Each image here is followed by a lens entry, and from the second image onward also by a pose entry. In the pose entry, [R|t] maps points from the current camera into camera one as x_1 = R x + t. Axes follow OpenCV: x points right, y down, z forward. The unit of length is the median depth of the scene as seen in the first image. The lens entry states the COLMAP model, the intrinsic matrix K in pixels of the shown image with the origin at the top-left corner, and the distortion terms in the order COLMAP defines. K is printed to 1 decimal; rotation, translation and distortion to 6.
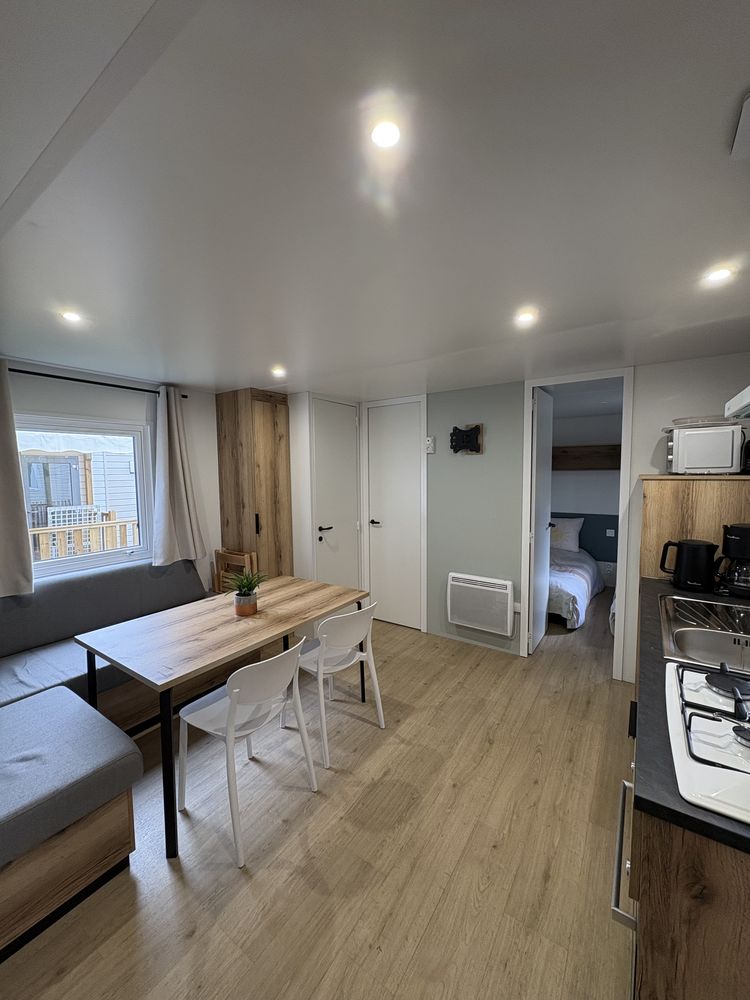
lens RADIAL K [[392.9, 0, 374.2], [0, 392.9, 499.2], [0, 0, 1]] dist [-0.001586, -0.000200]
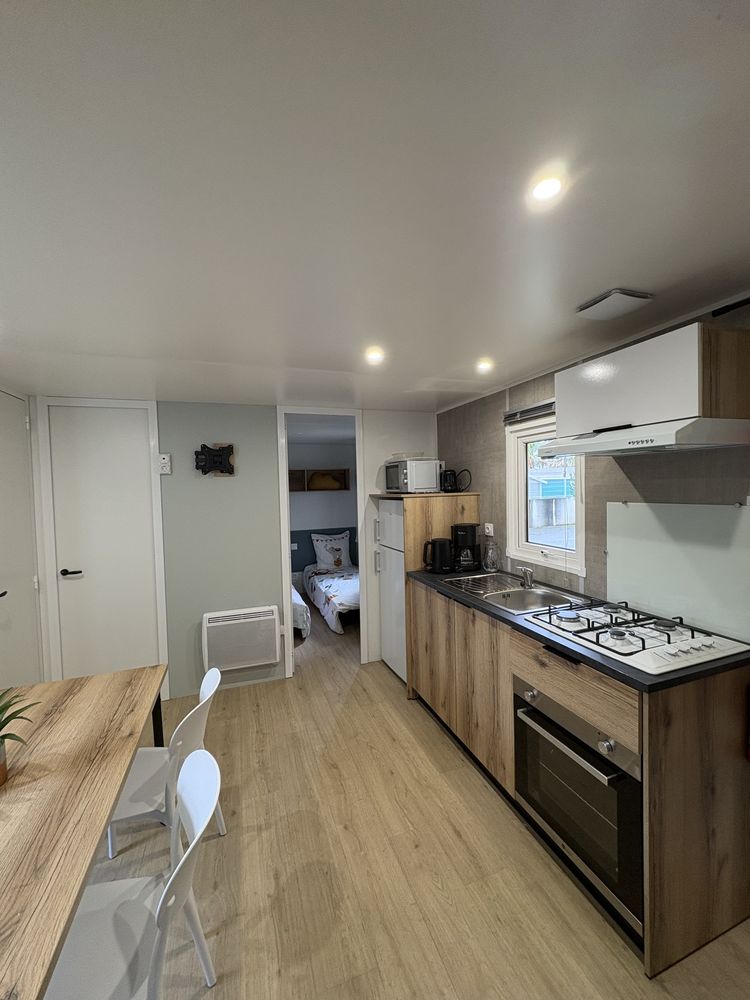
lens RADIAL K [[392.9, 0, 377.4], [0, 392.9, 498.9], [0, 0, 1]] dist [-0.001586, -0.000200]
pose [[0.590790, -0.030806, 0.806237, -0.319005], [0.078318, 0.996742, -0.019304, -0.019625], [-0.803015, 0.074547, 0.591278, 0.214511]]
